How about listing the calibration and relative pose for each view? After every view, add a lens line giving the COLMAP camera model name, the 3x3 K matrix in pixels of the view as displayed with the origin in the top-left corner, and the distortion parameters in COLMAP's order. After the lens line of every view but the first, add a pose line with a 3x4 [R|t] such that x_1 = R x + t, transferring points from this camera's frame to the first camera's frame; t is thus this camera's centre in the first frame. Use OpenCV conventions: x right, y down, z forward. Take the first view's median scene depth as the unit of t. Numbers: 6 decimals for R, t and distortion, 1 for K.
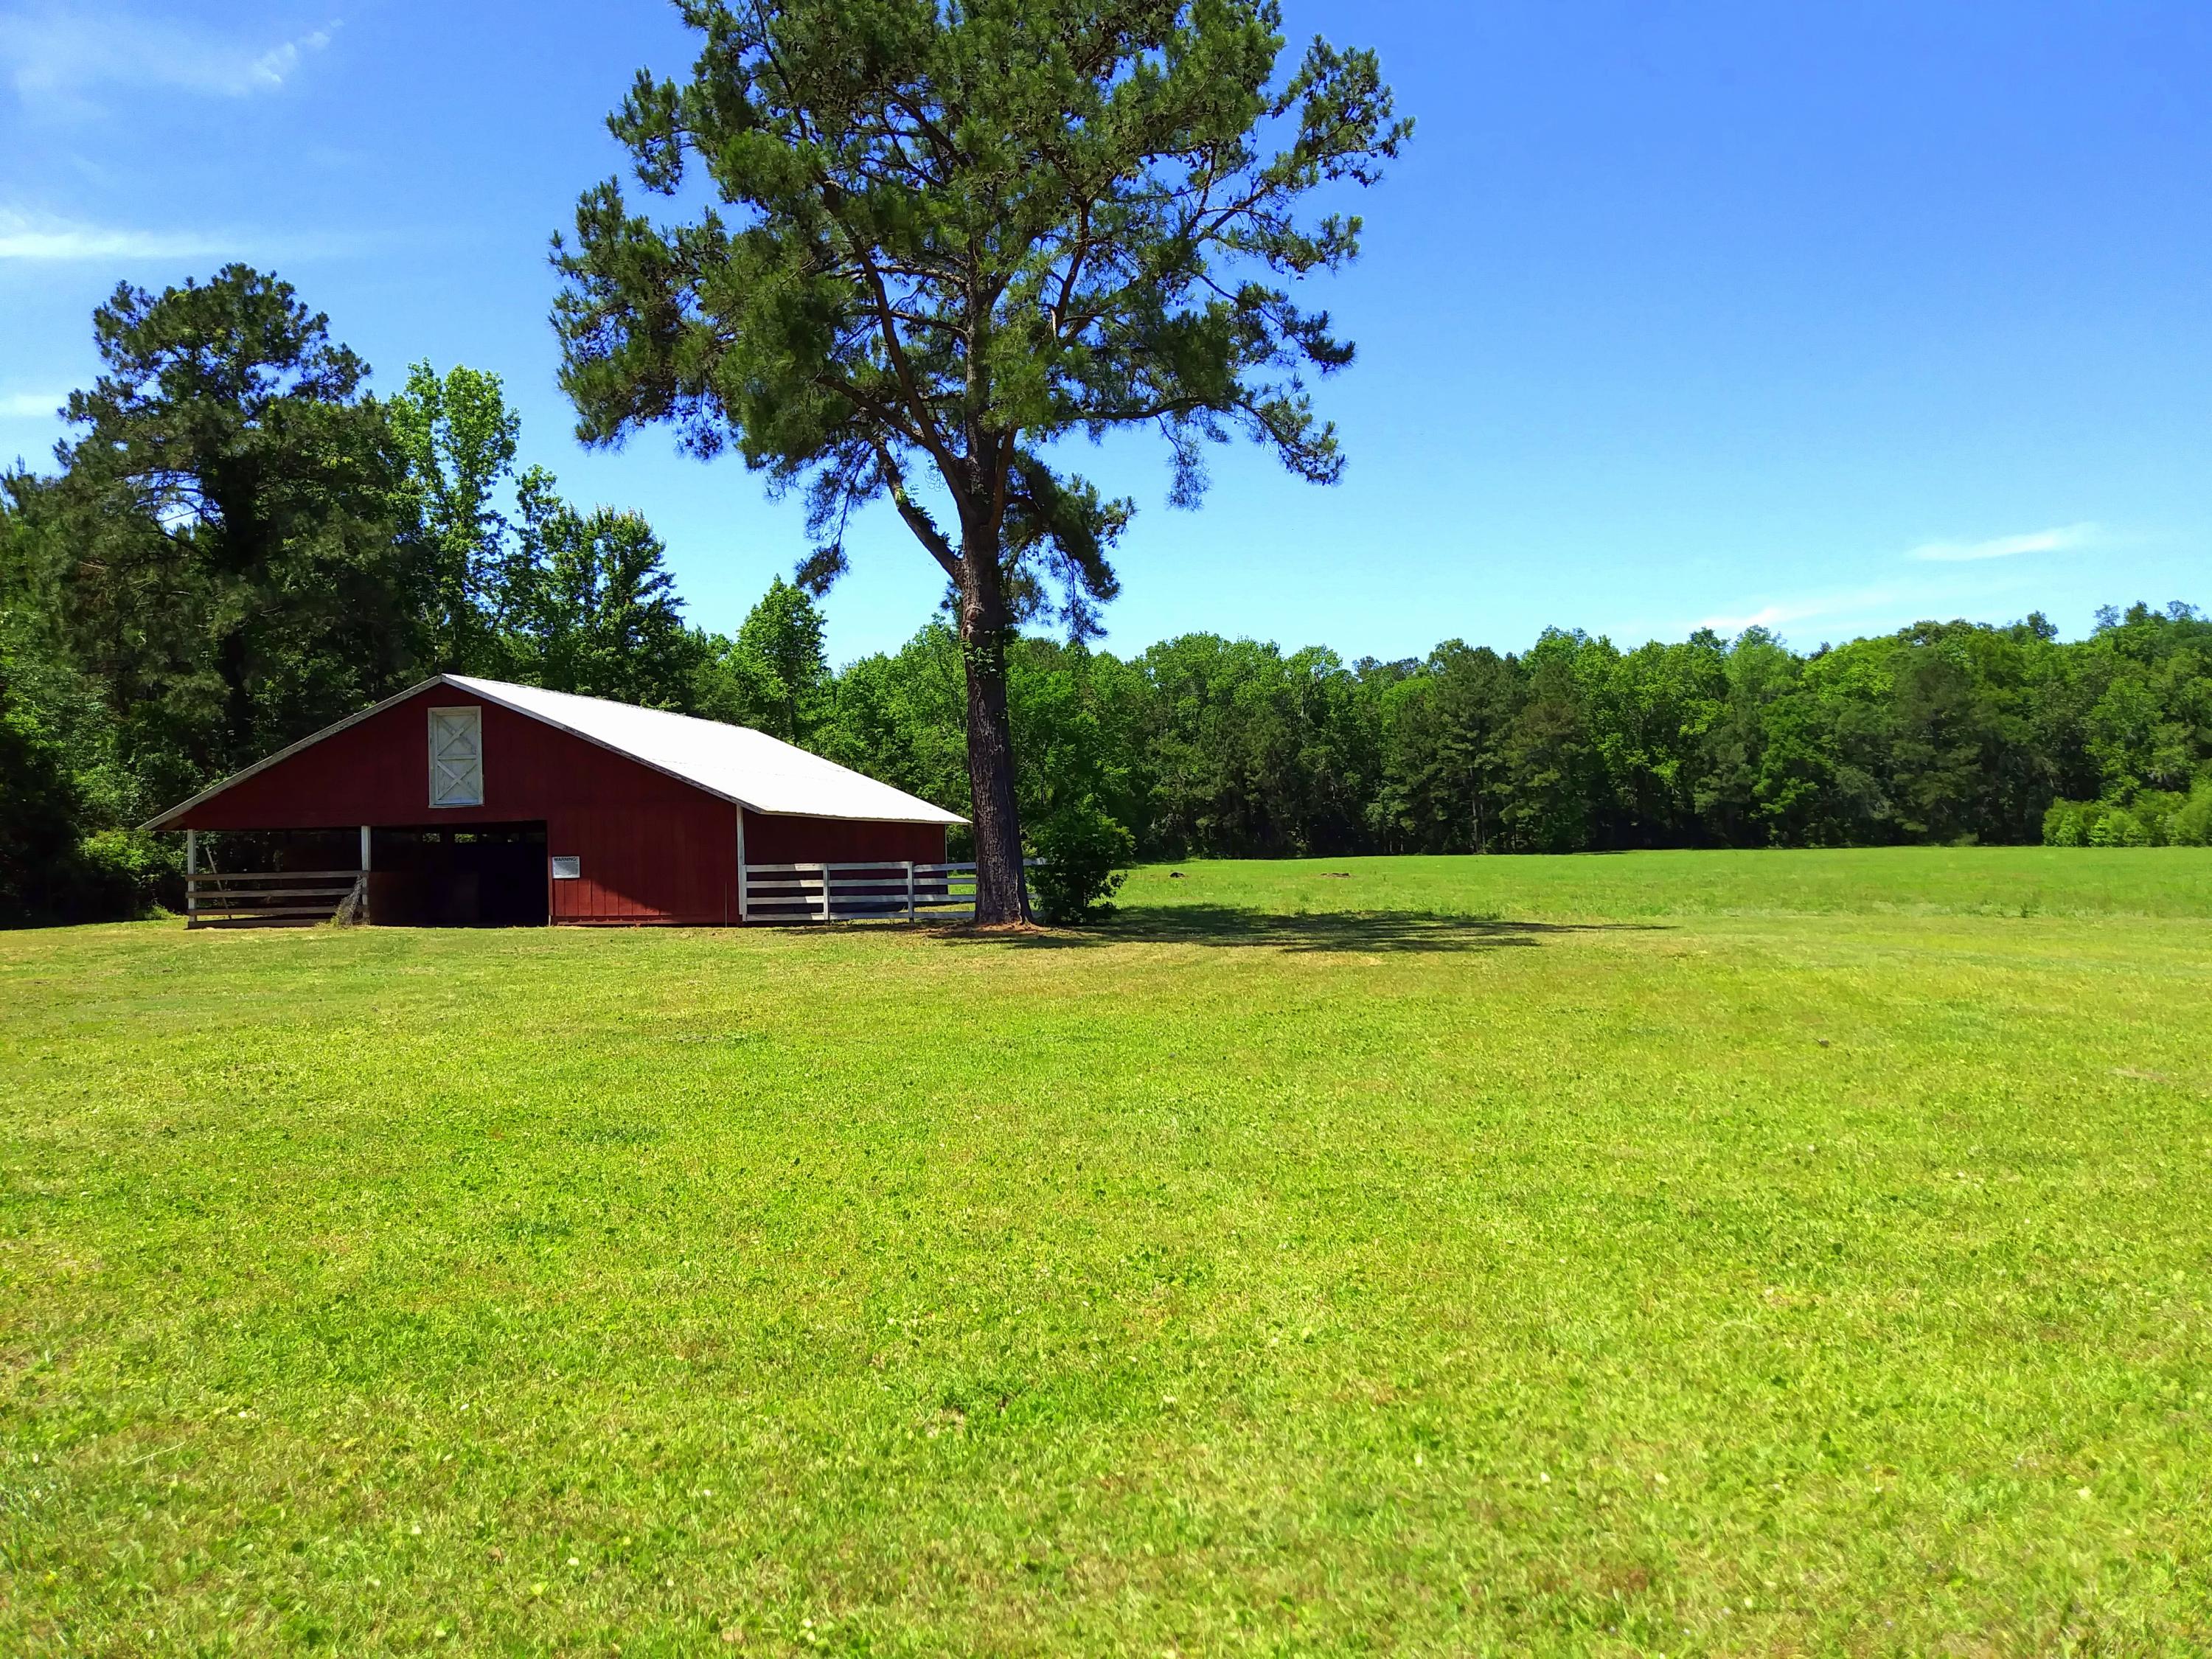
lens RADIAL K [[1796.4, 0, 1106.0], [0, 1796.4, 829.5], [0, 0, 1]] dist [0.010627, -0.047977]
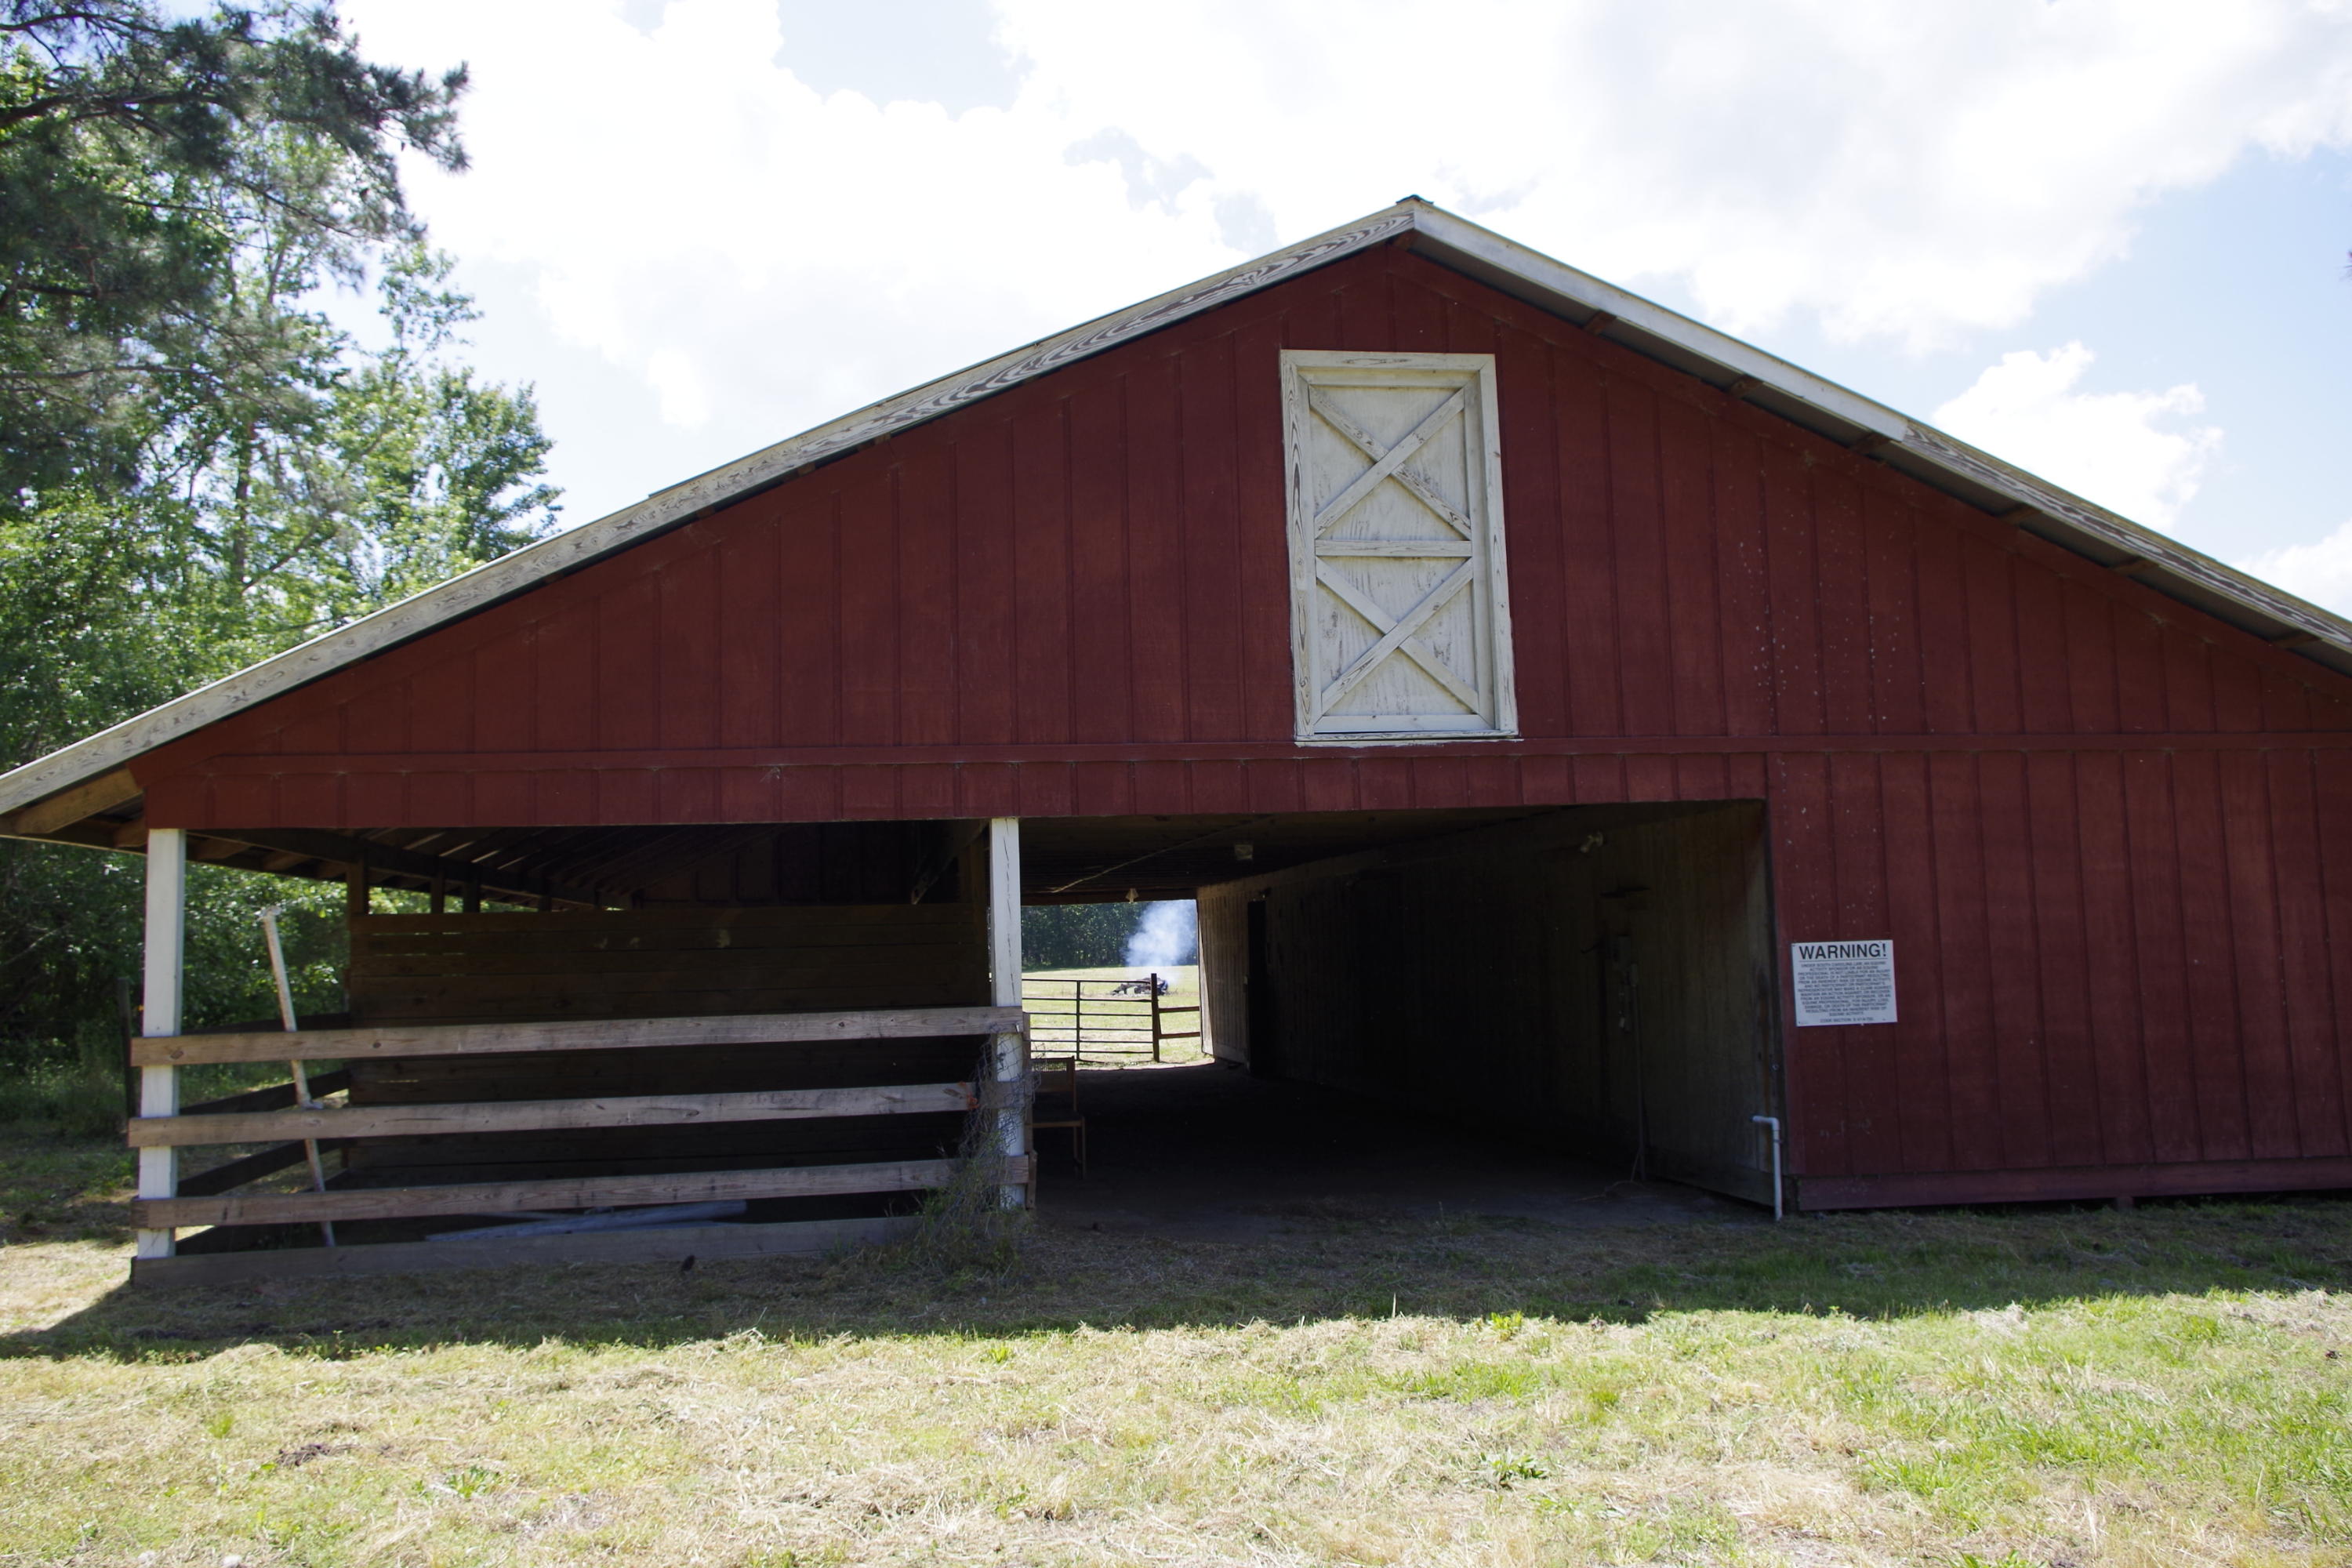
lens RADIAL K [[1823.6, 0, 1169.8], [0, 1823.6, 783.5], [0, 0, 1]] dist [-0.004773, -0.002221]
pose [[0.957994, 0.018132, 0.286216, -0.075236], [0.004066, 0.997040, -0.076773, 0.001963], [-0.286761, 0.074712, 0.955084, 0.124426]]
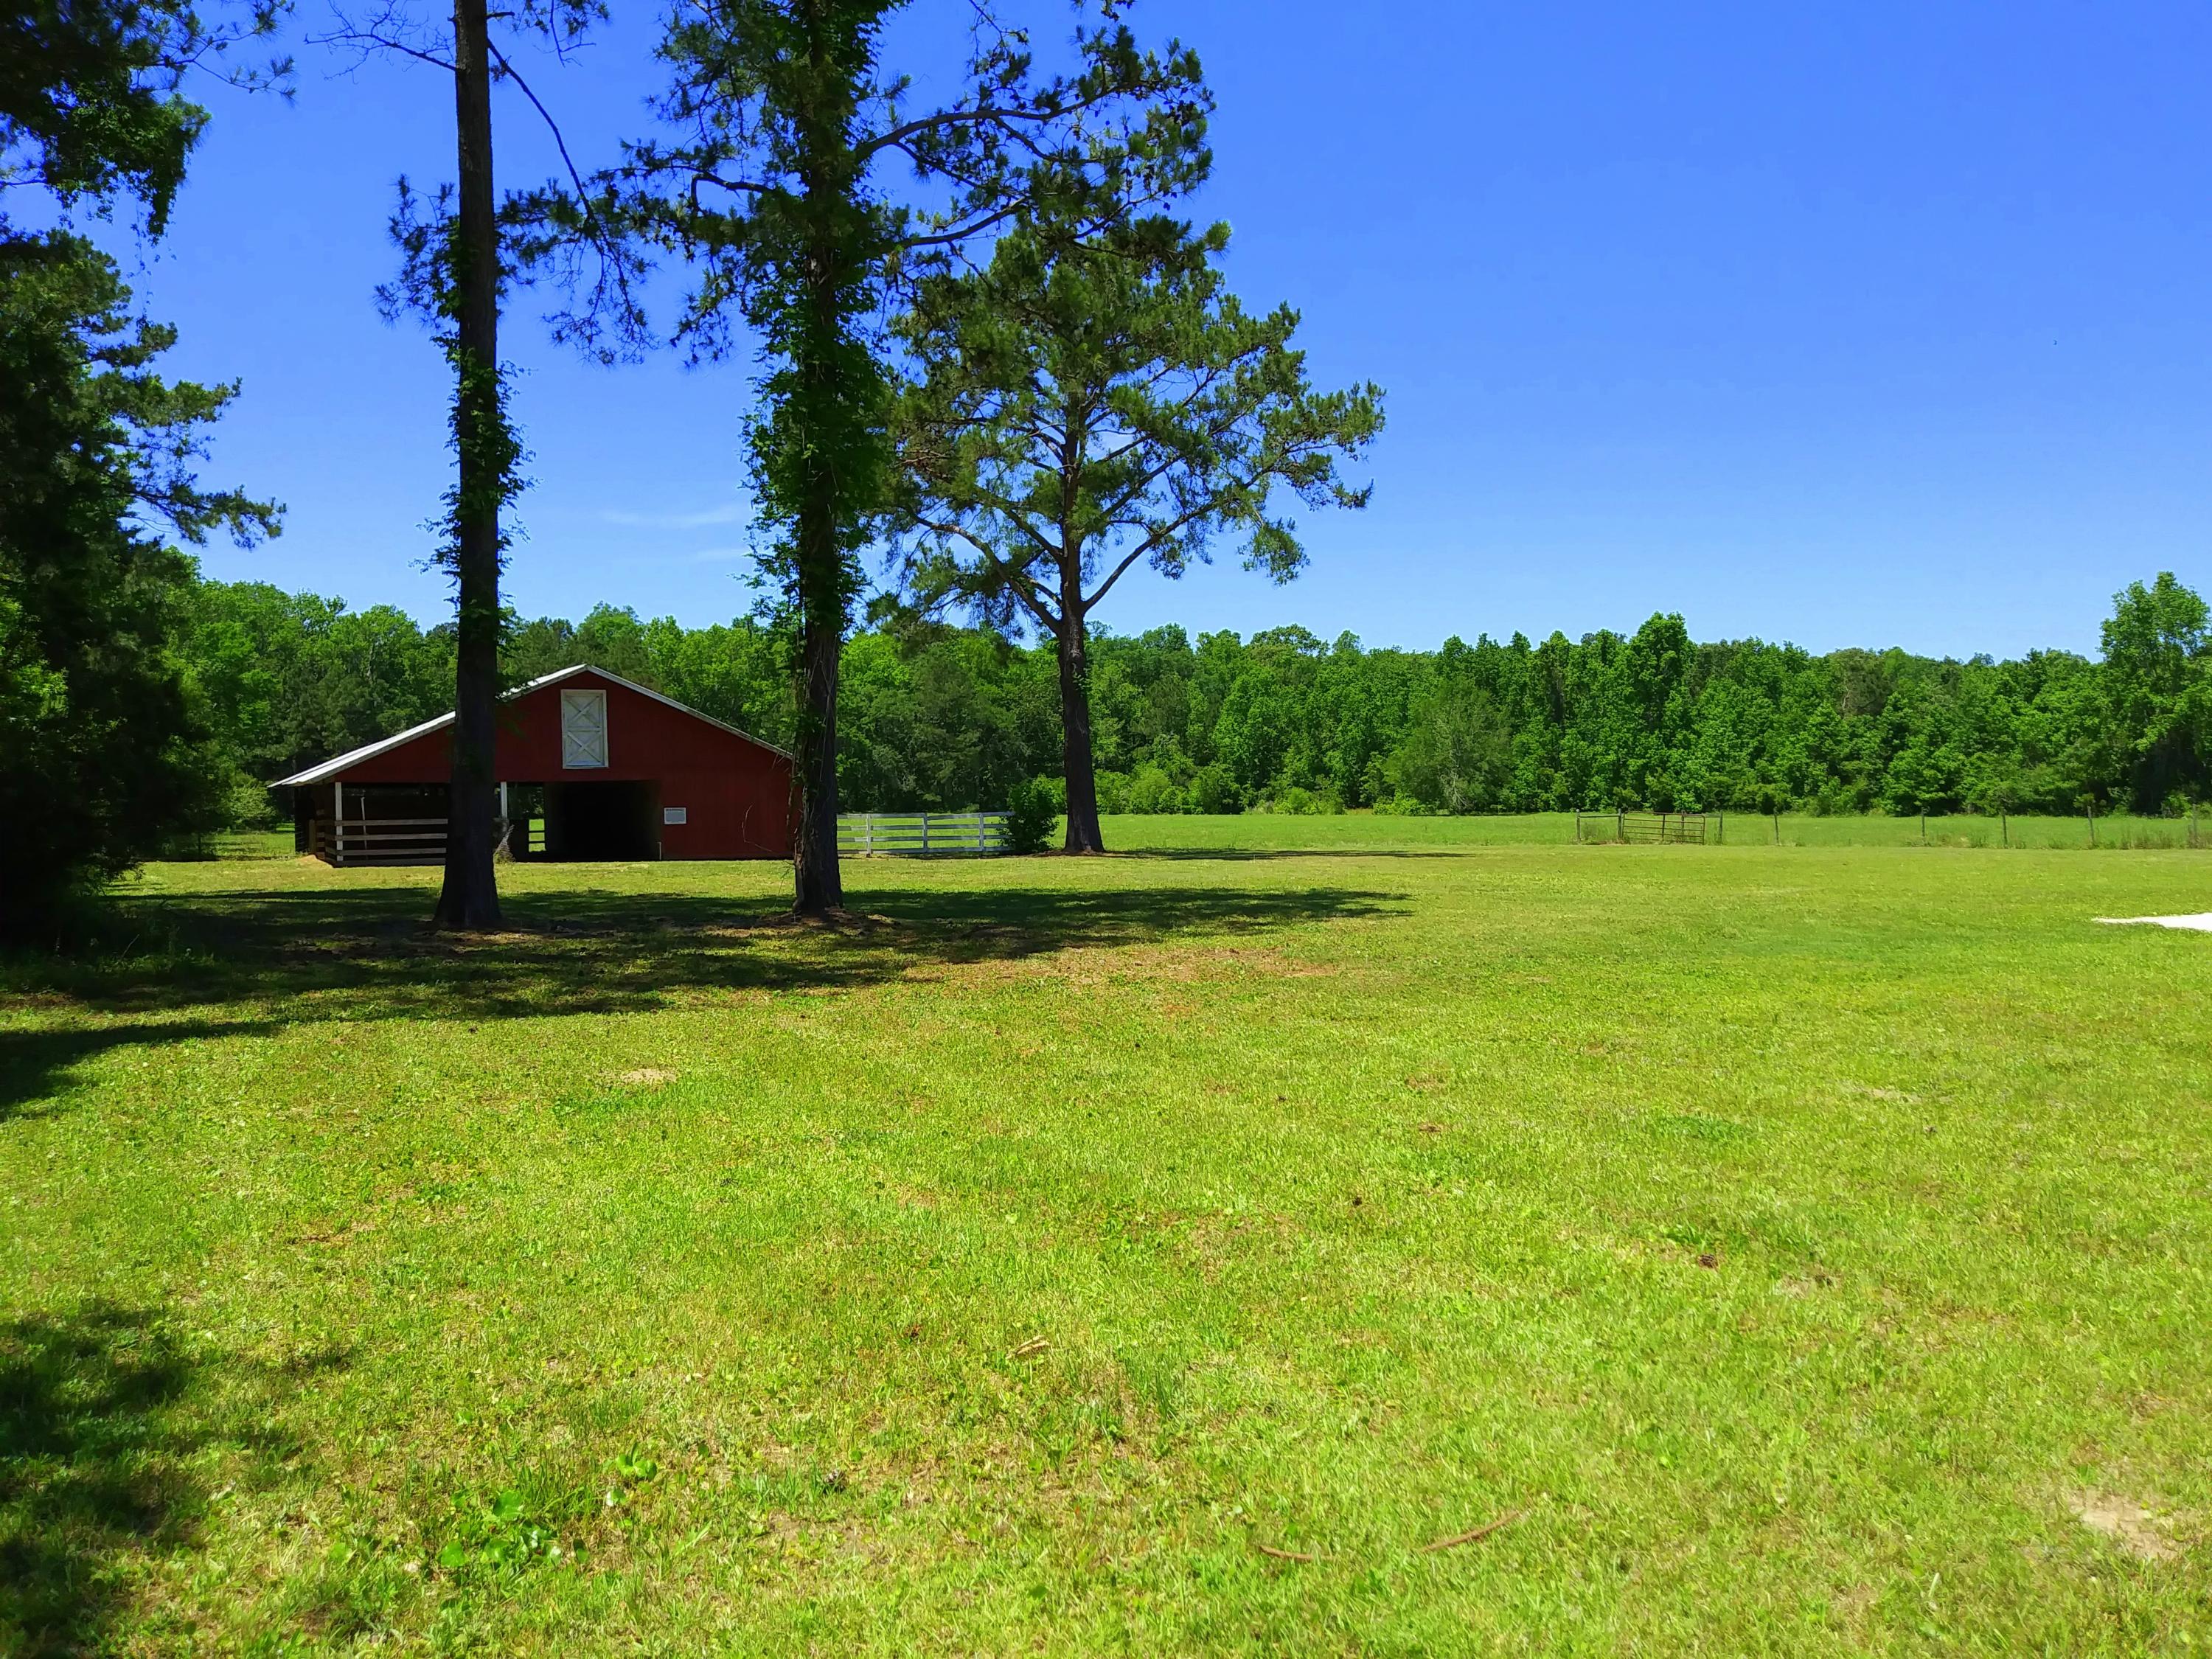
lens RADIAL K [[1796.4, 0, 1106.0], [0, 1796.4, 829.5], [0, 0, 1]] dist [0.010627, -0.047977]
pose [[0.824000, 0.003486, 0.566579, -0.125038], [-0.013859, 0.999806, 0.014005, 0.001294], [-0.566420, -0.019392, 0.823888, -0.038772]]
